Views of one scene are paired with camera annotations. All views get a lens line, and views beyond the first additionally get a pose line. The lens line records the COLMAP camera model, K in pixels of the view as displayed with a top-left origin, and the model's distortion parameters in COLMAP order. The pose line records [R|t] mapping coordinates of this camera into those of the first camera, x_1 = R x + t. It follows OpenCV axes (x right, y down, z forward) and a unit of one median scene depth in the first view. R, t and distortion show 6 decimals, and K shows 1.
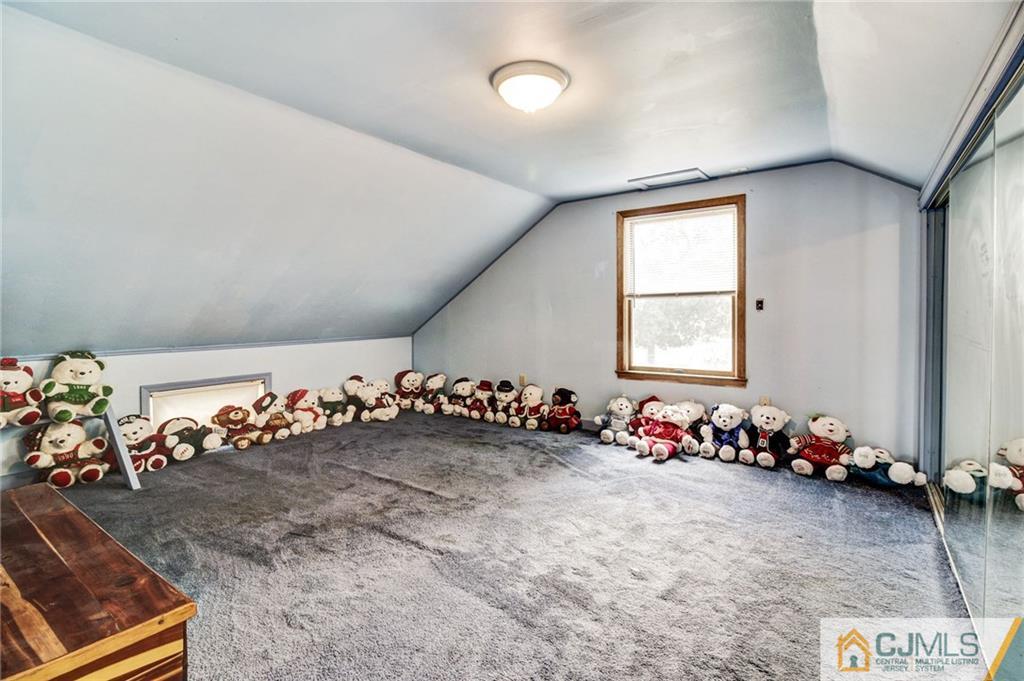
lens RADIAL K [[477.1, 0, 516.2], [0, 477.1, 323.4], [0, 0, 1]] dist [0.003796, 0.000276]
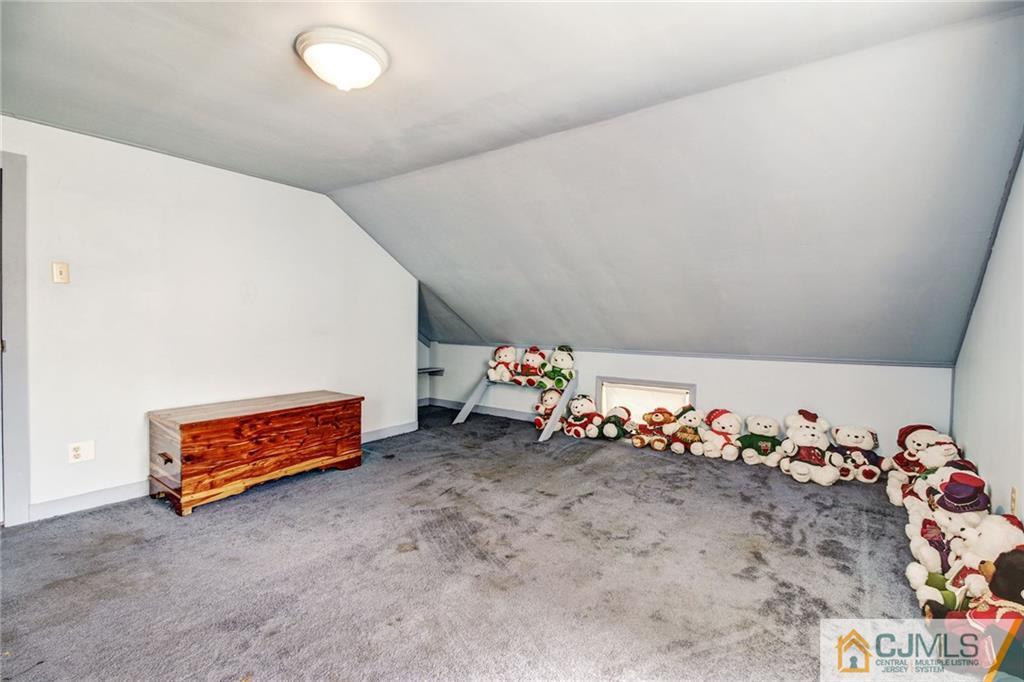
lens RADIAL K [[477.1, 0, 516.2], [0, 477.1, 323.9], [0, 0, 1]] dist [0.003796, 0.000276]
pose [[-0.035528, 0.014236, -0.999267, 0.577429], [-0.024958, 0.999574, 0.015128, -0.029103], [0.999057, 0.025477, -0.035158, 0.844185]]
